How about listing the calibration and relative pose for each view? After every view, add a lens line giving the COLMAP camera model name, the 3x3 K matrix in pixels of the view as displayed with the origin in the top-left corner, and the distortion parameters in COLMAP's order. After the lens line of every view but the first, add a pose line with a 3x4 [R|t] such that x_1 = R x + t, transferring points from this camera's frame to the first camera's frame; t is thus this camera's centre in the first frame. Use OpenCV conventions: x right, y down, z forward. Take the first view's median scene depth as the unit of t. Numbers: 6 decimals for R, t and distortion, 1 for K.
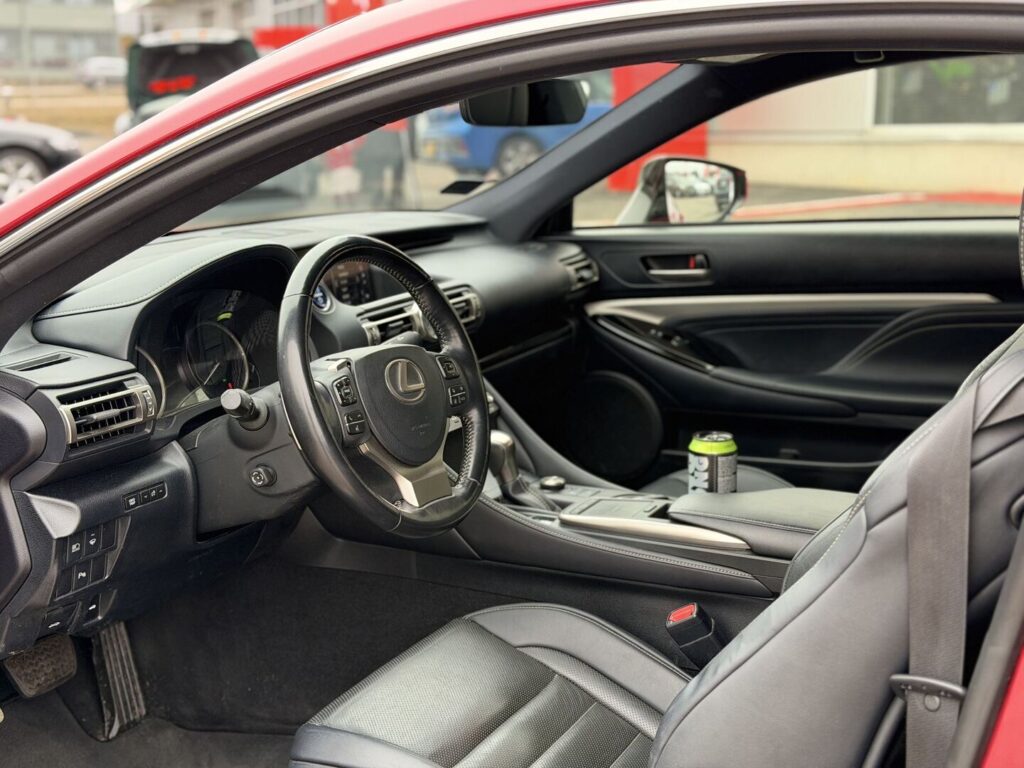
lens RADIAL K [[1356.1, 0, 512.0], [0, 1356.1, 384.0], [0, 0, 1]] dist [0.131417, -0.027507]
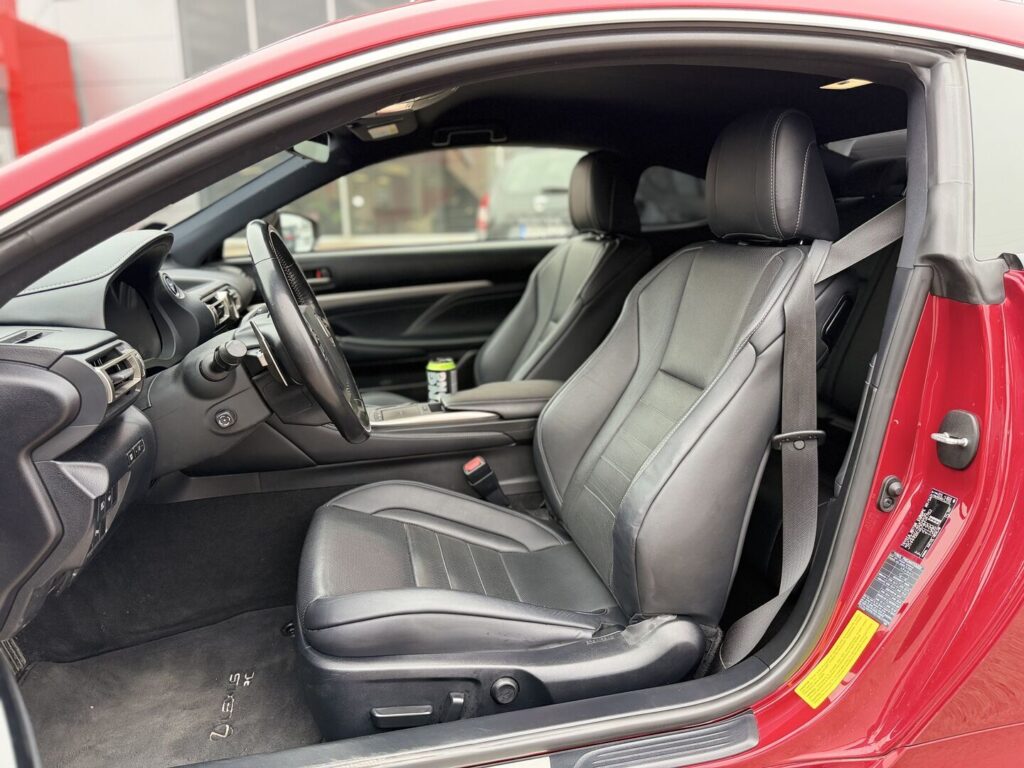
lens RADIAL K [[703.4, 0, 512.0], [0, 703.4, 384.0], [0, 0, 1]] dist [0.078328, -0.068543]
pose [[0.788566, -0.146201, 0.597318, -0.365770], [0.136990, 0.988684, 0.061142, 0.034030], [-0.599498, 0.033612, 0.799670, 0.348519]]
